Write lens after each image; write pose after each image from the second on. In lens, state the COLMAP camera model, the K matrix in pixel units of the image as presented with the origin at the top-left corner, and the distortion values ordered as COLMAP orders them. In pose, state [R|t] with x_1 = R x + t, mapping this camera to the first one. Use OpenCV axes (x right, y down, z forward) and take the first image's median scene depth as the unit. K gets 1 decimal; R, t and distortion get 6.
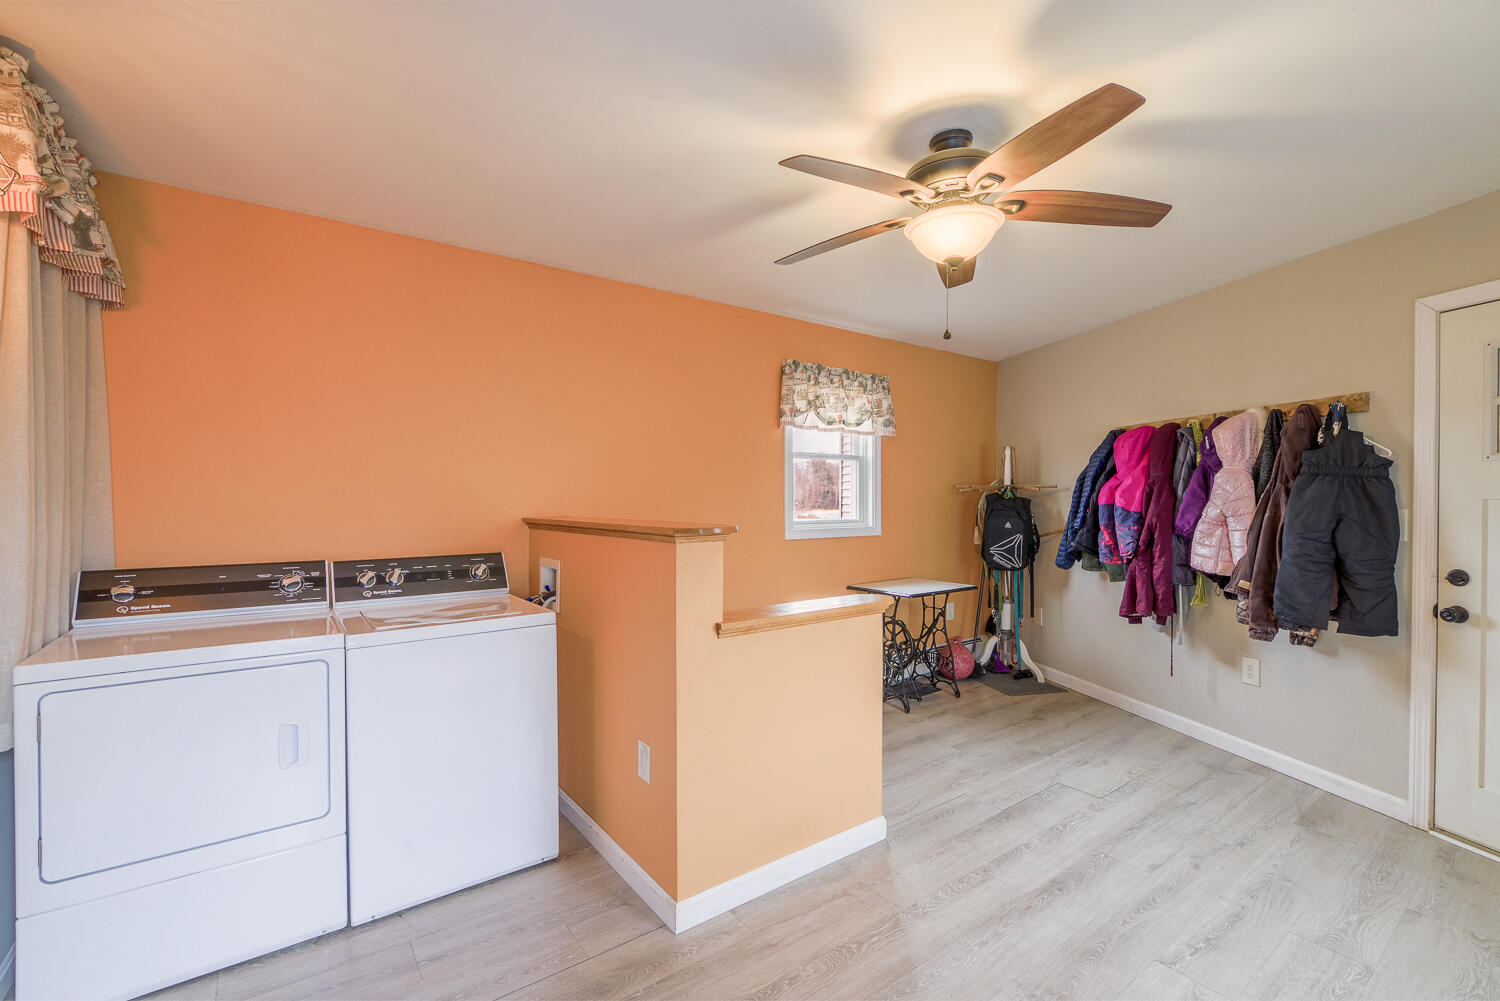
lens RADIAL K [[650.6, 0, 749.4], [0, 650.6, 499.9], [0, 0, 1]] dist [-0.005489, 0.001573]
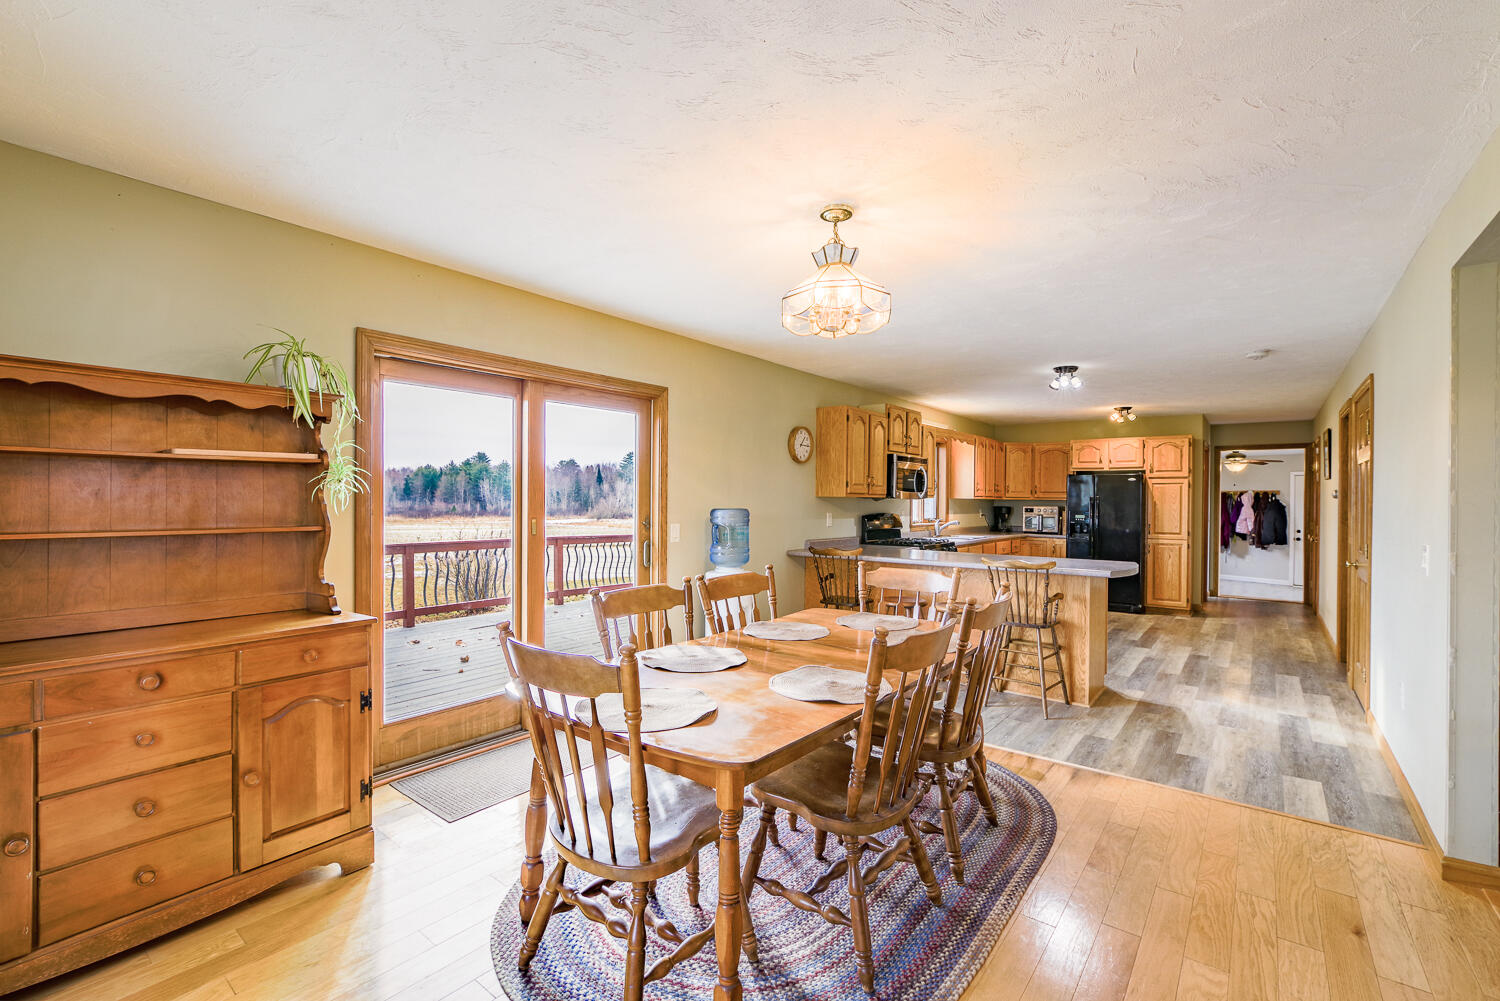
lens RADIAL K [[650.6, 0, 760.6], [0, 650.6, 500.7], [0, 0, 1]] dist [-0.005489, 0.001573]
pose [[0.955526, 0.007563, 0.294811, -3.340063], [-0.007334, 0.999971, -0.001881, -0.056662], [-0.294817, -0.000365, 0.955554, -1.951282]]
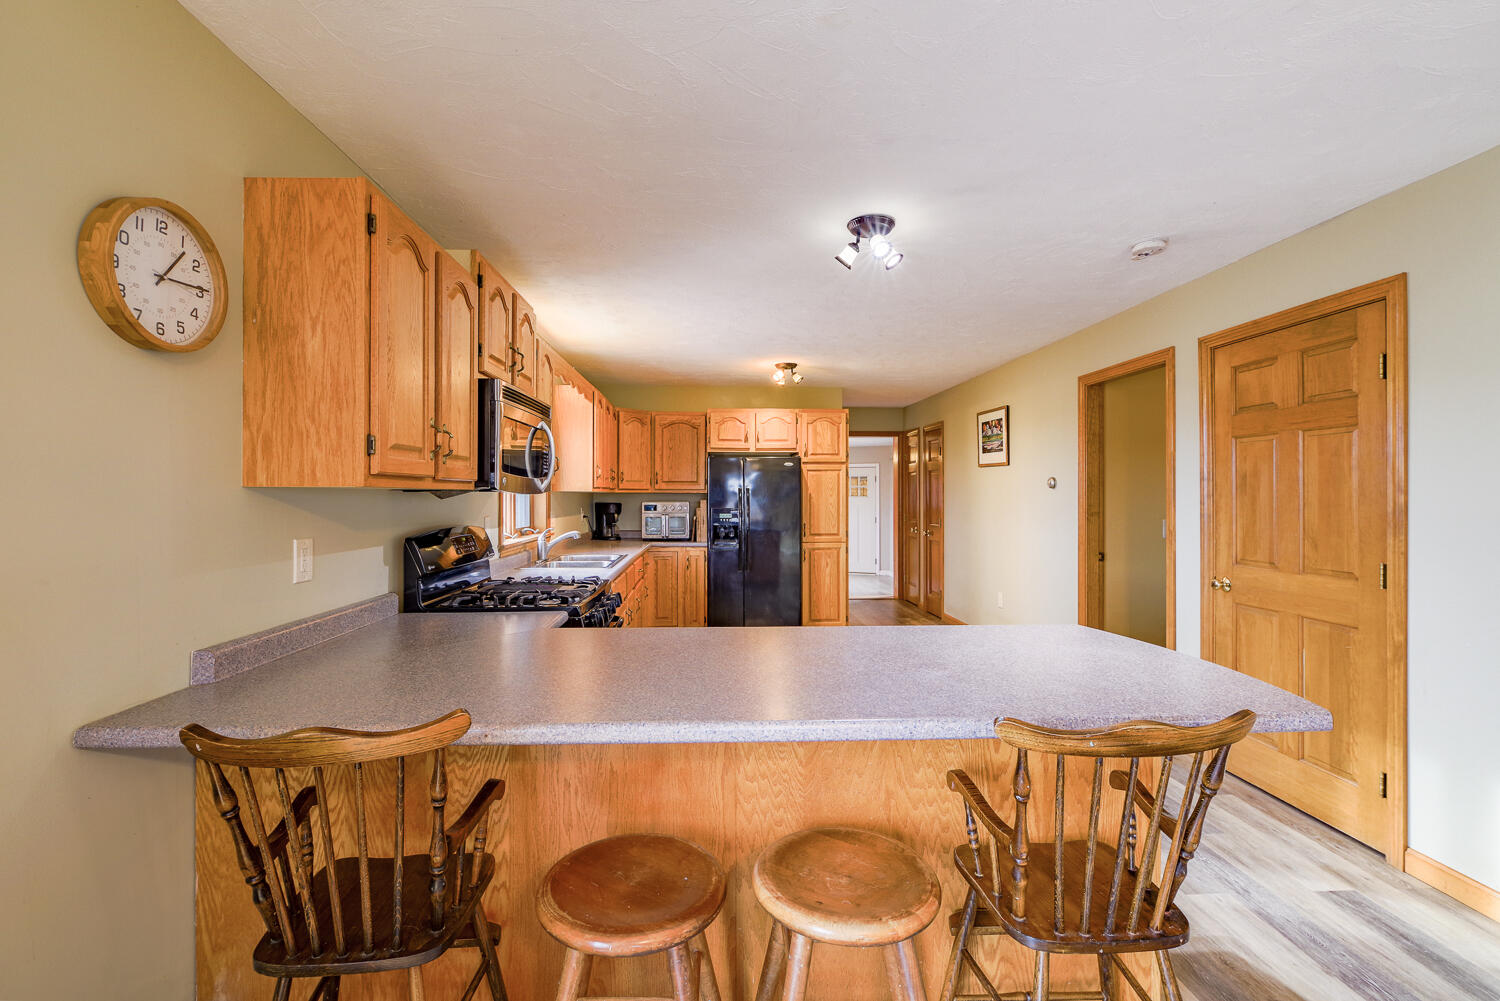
lens RADIAL K [[650.6, 0, 740.4], [0, 650.6, 493.1], [0, 0, 1]] dist [-0.005489, 0.001573]
pose [[0.547453, 0.000999, 0.836836, -2.894458], [0.005506, 0.999973, -0.004796, -0.062624], [-0.836819, 0.007234, 0.547432, -0.924097]]
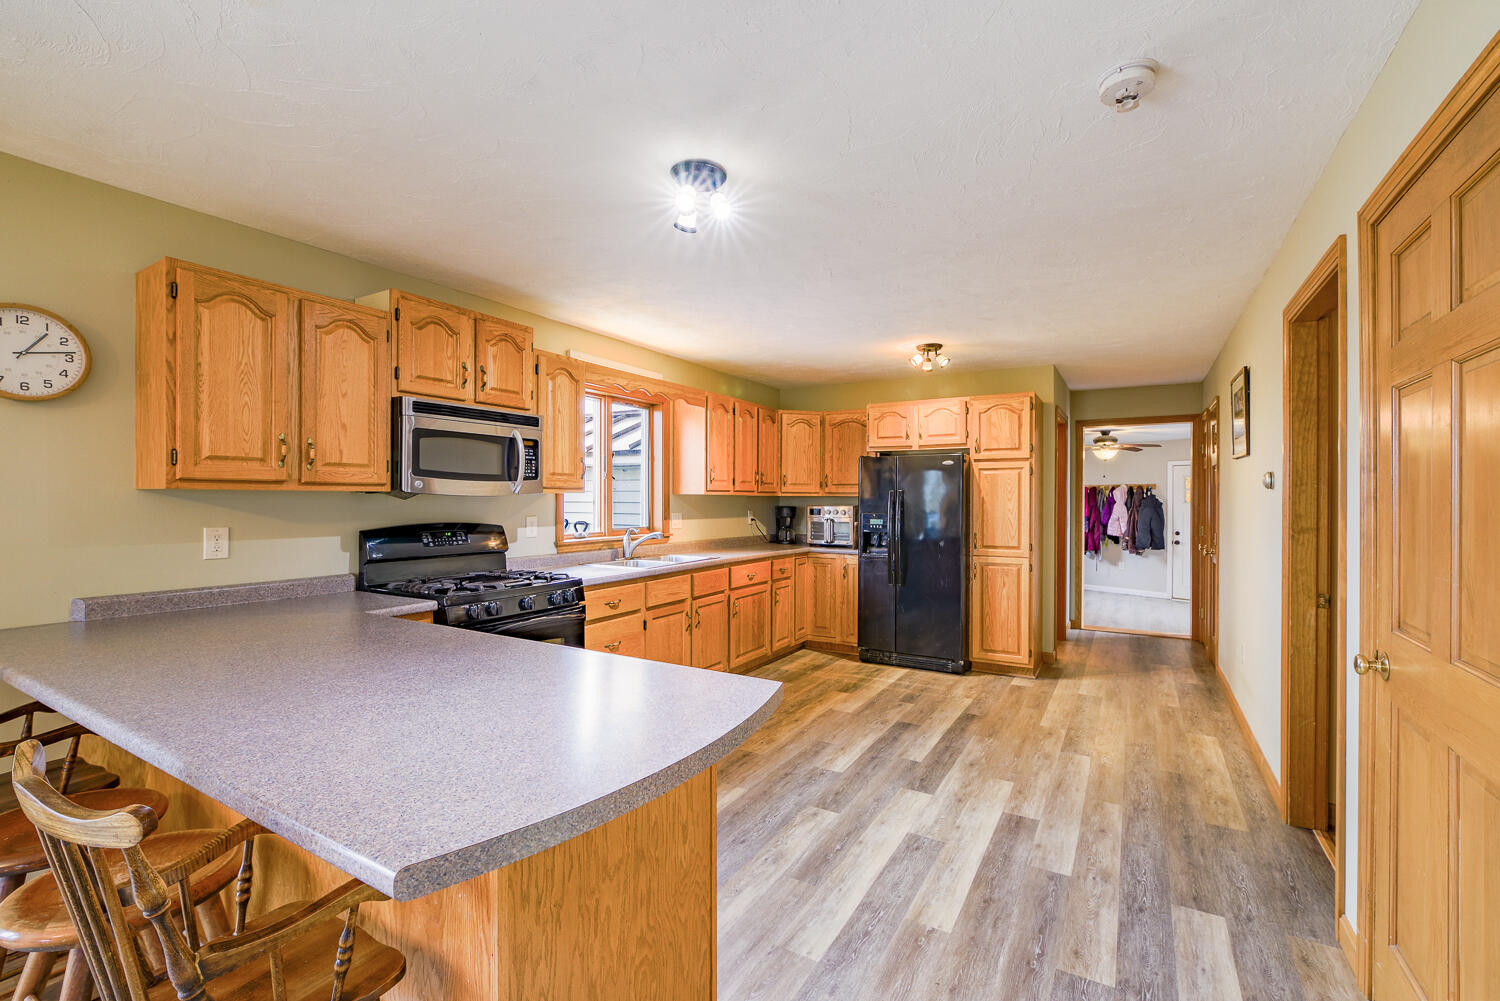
lens RADIAL K [[650.6, 0, 750.3], [0, 650.6, 498.4], [0, 0, 1]] dist [-0.005489, 0.001573]
pose [[0.912305, 0.002259, 0.409505, -2.363201], [-0.000083, 0.999986, -0.005332, -0.057995], [-0.409511, 0.004831, 0.912292, -1.258997]]
